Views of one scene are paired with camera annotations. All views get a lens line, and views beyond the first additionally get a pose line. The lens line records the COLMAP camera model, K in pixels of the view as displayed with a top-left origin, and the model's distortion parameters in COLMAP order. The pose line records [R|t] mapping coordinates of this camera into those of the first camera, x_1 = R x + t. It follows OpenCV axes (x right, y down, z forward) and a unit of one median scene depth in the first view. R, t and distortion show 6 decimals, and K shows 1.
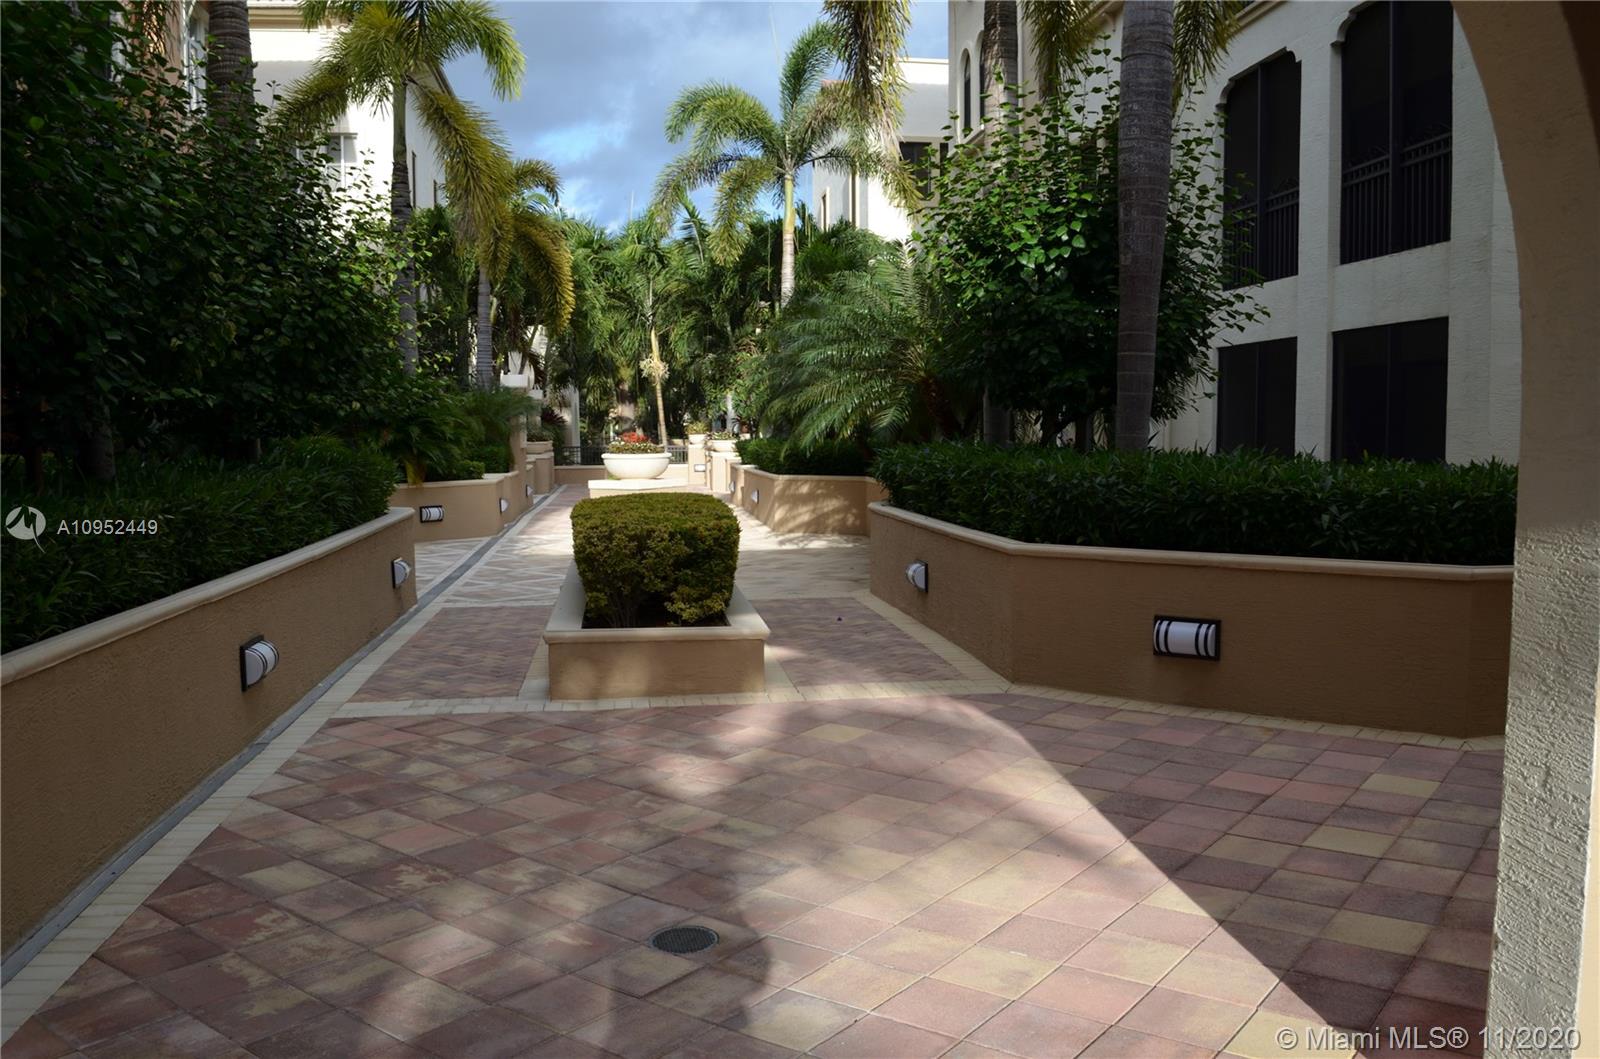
lens RADIAL K [[1239.3, 0, 800.0], [0, 1239.3, 529.5], [0, 0, 1]] dist [-0.084388, 0.011225]
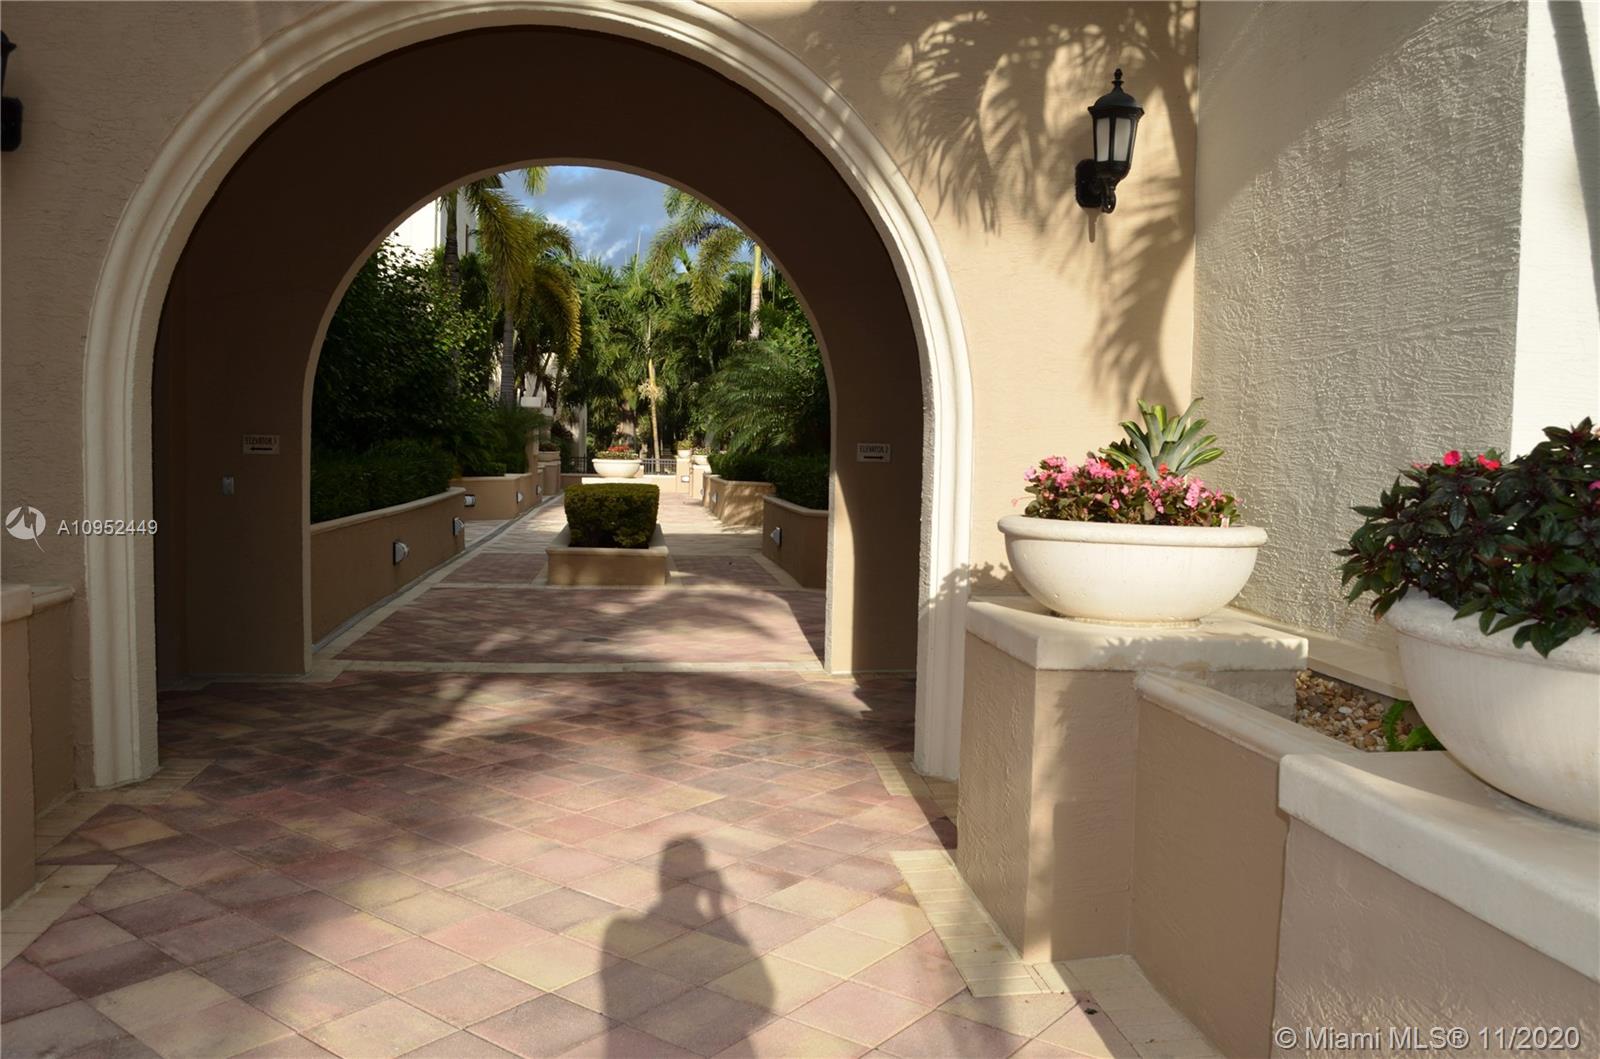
lens RADIAL K [[1239.3, 0, 800.0], [0, 1239.3, 529.5], [0, 0, 1]] dist [-0.084388, 0.011225]
pose [[0.999445, 0.032719, -0.006223, 0.054466], [-0.032822, 0.999314, -0.017157, 0.021988], [0.005657, 0.017352, 0.999833, -0.252142]]
